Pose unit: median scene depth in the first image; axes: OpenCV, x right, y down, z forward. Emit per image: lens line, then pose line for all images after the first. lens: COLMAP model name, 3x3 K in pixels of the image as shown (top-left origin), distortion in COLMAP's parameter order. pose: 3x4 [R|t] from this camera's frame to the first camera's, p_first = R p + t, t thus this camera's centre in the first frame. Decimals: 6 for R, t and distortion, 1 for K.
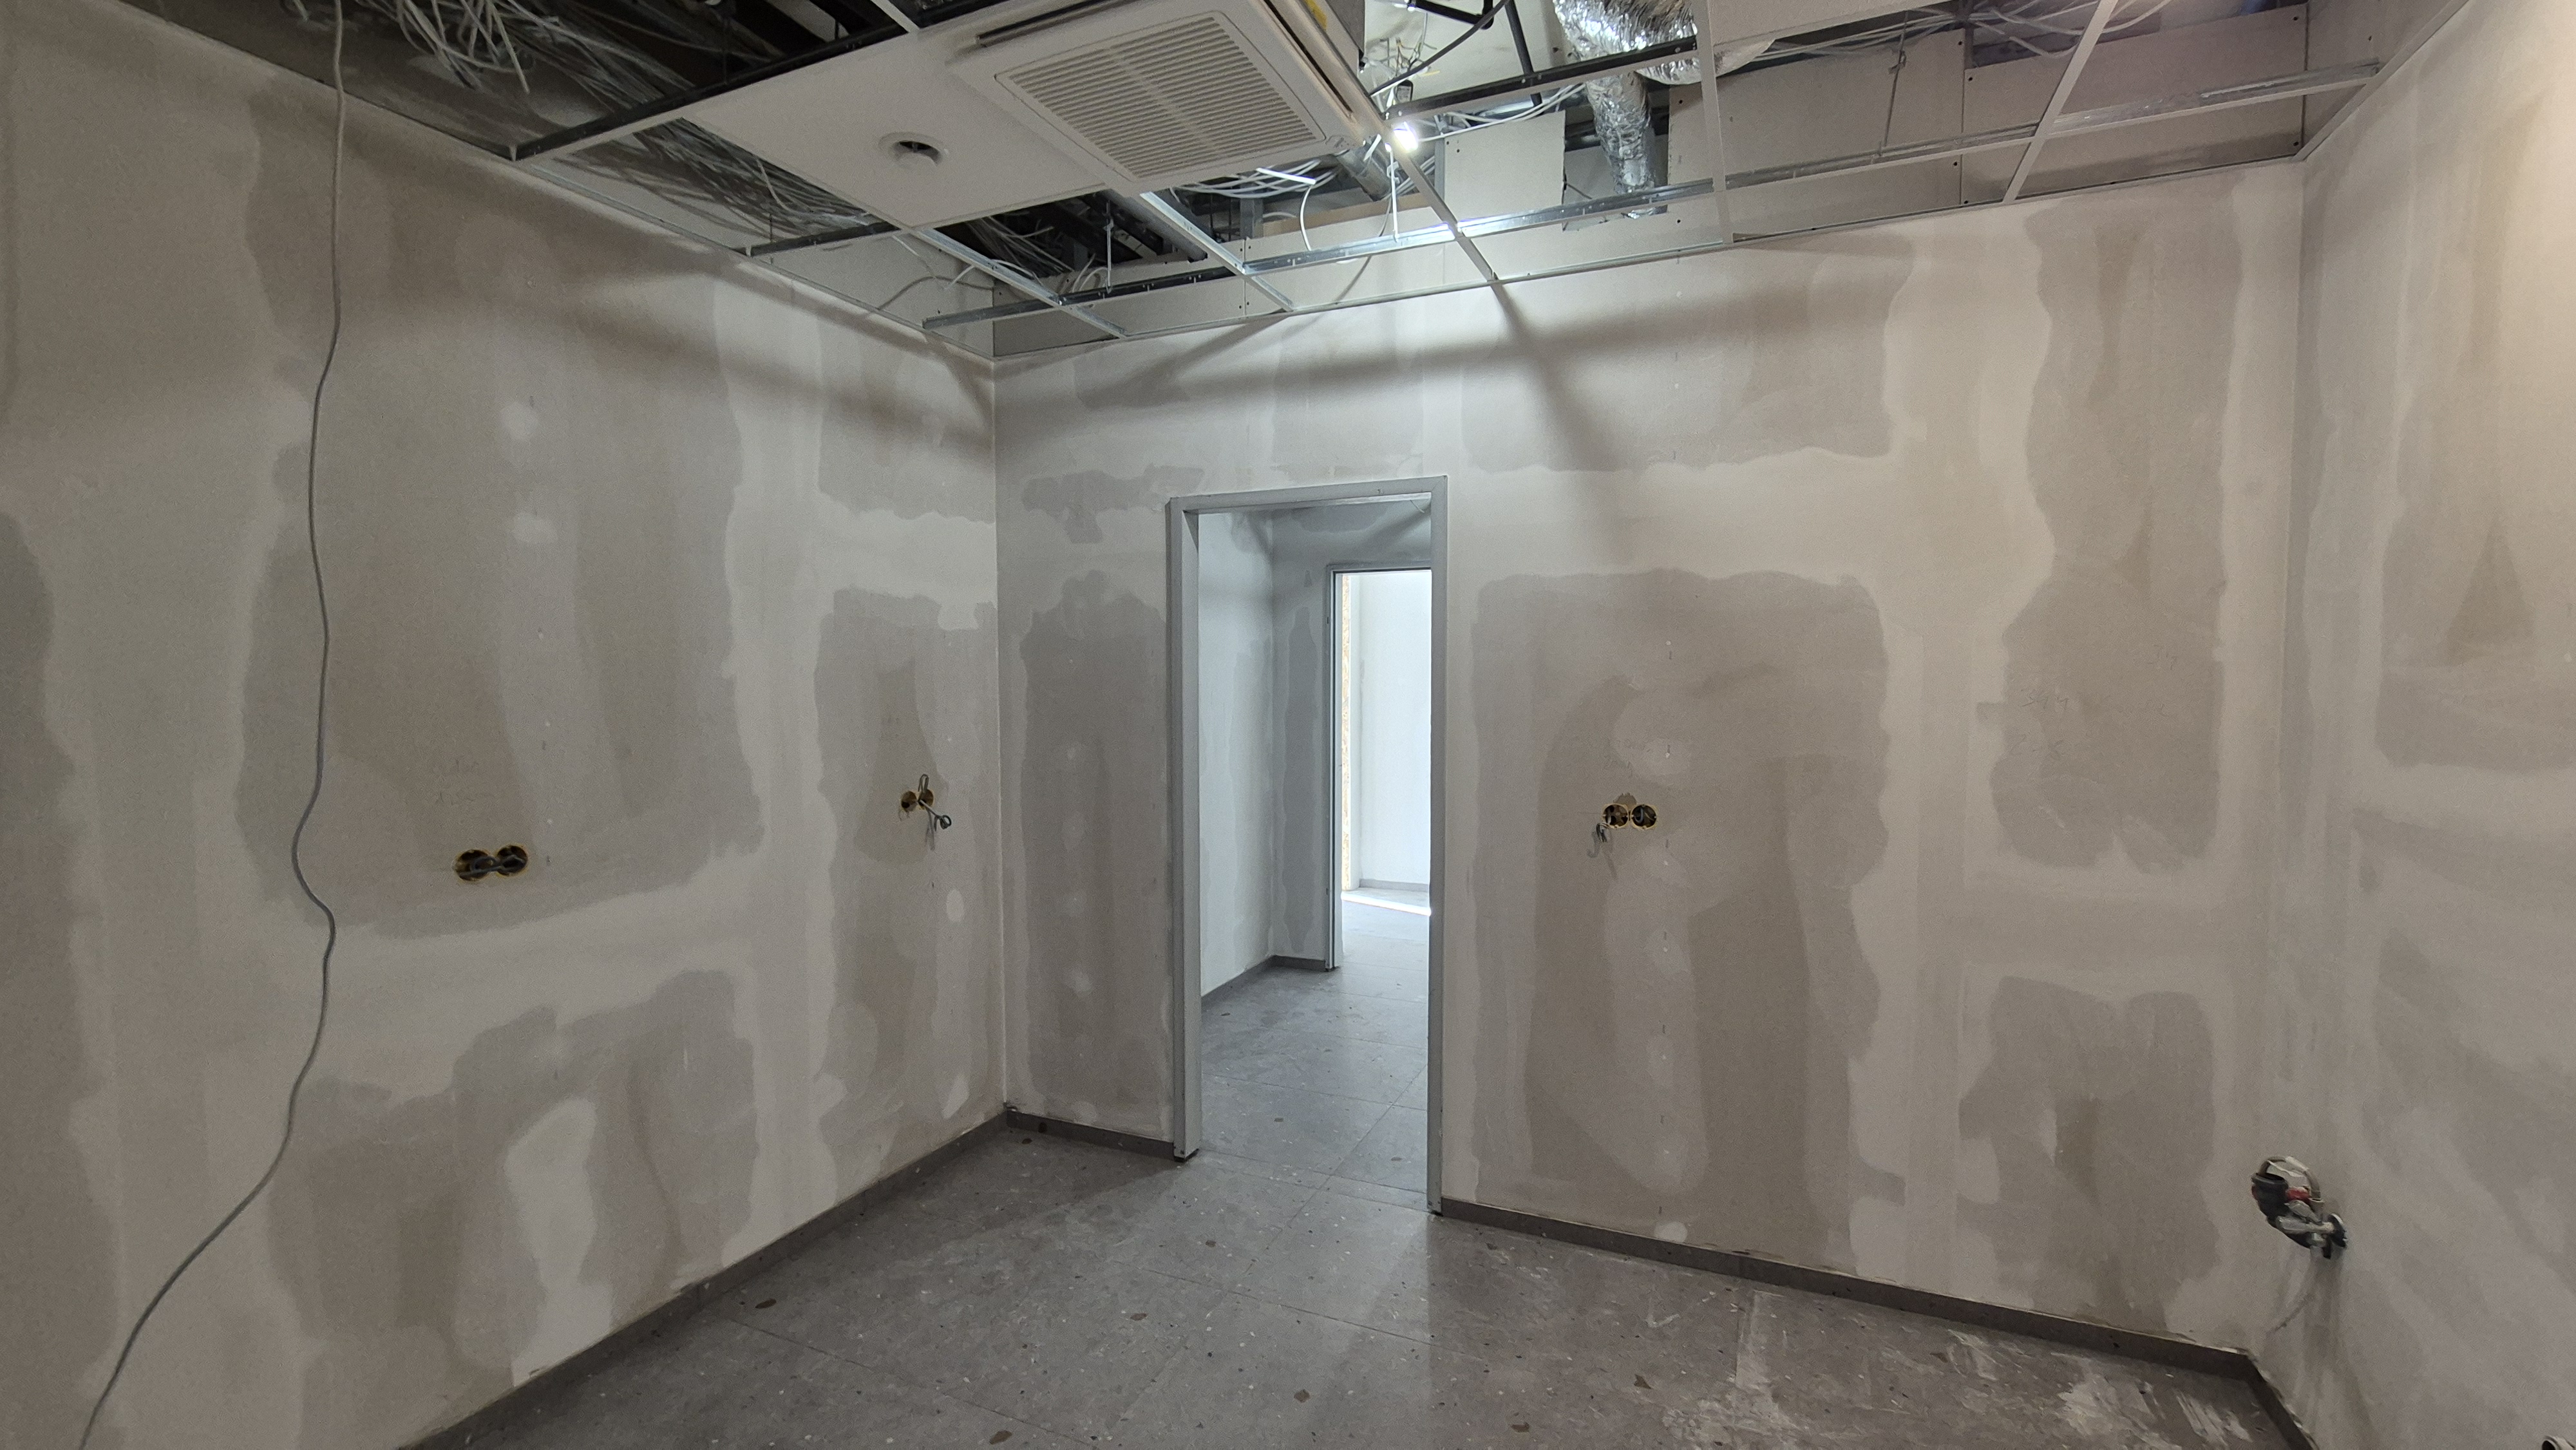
lens RADIAL K [[1068.0, 0, 1279.7], [0, 1068.0, 717.0], [0, 0, 1]] dist [-0.001124, 0.000044]
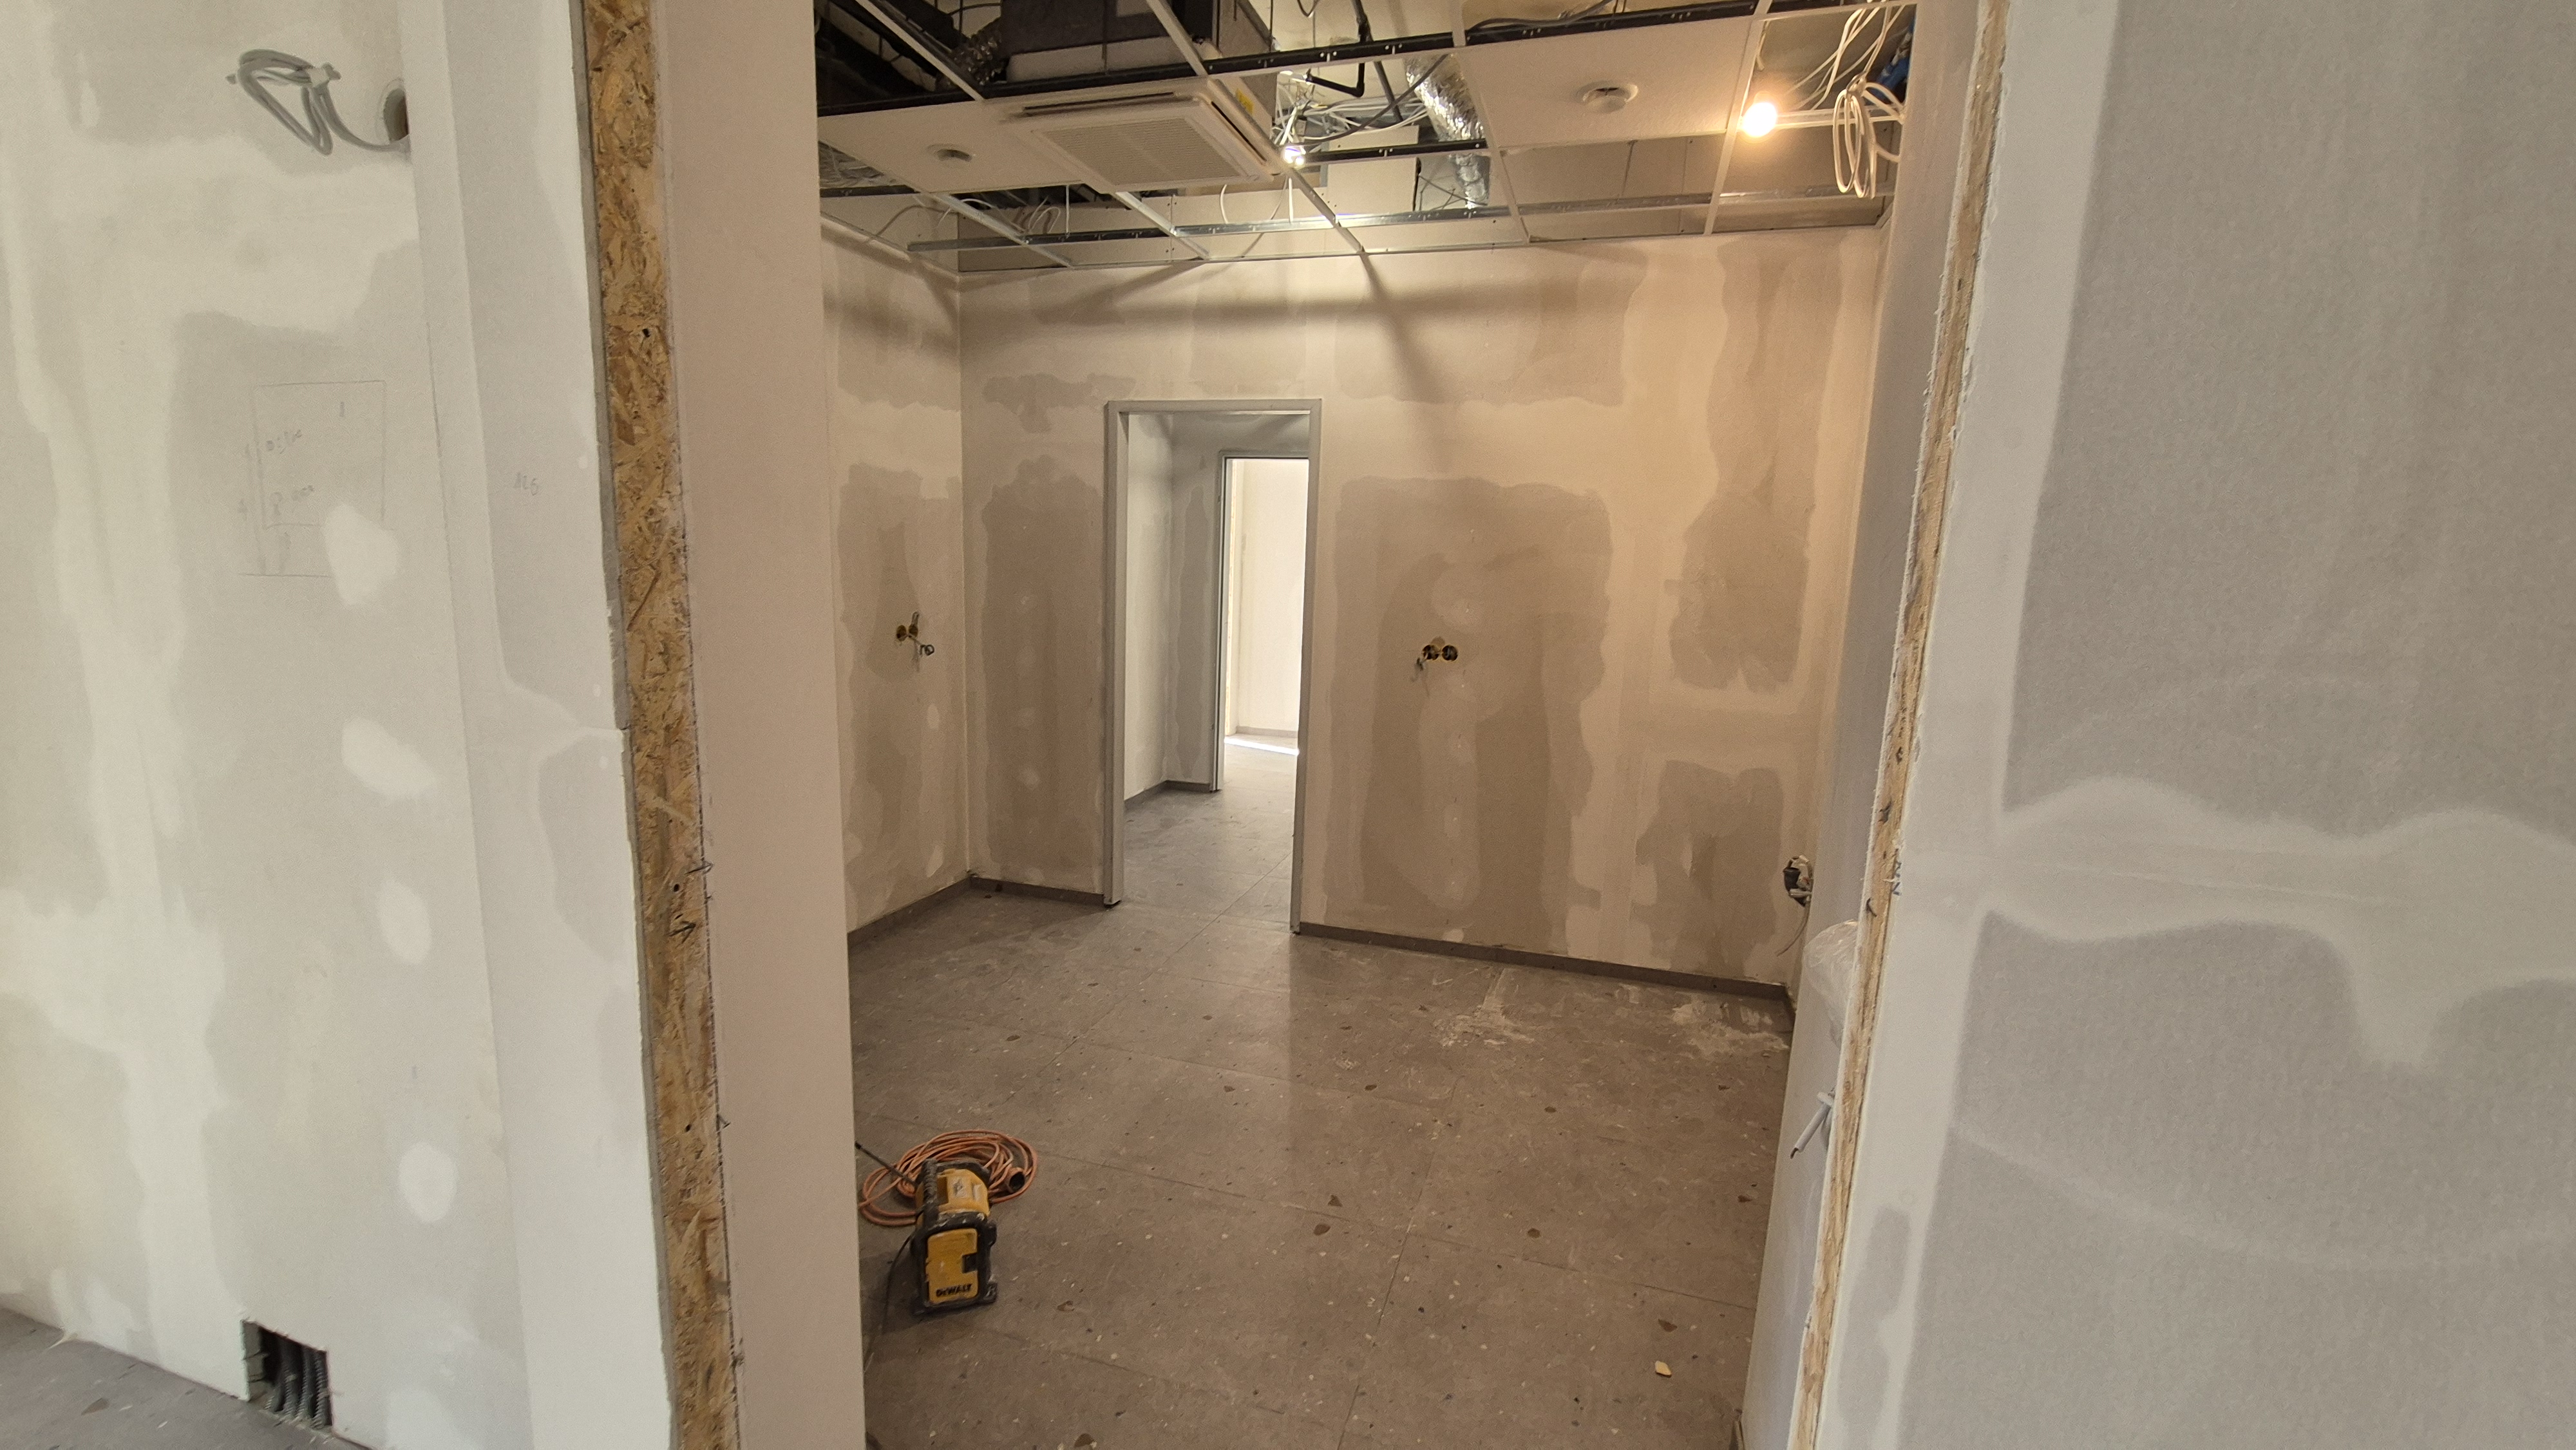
lens RADIAL K [[1068.0, 0, 1279.7], [0, 1068.0, 717.0], [0, 0, 1]] dist [-0.001124, 0.000044]
pose [[0.992397, 0.016138, 0.122013, -0.053677], [-0.030589, 0.992600, 0.117514, 0.015572], [-0.119213, -0.120353, 0.985547, -0.366700]]
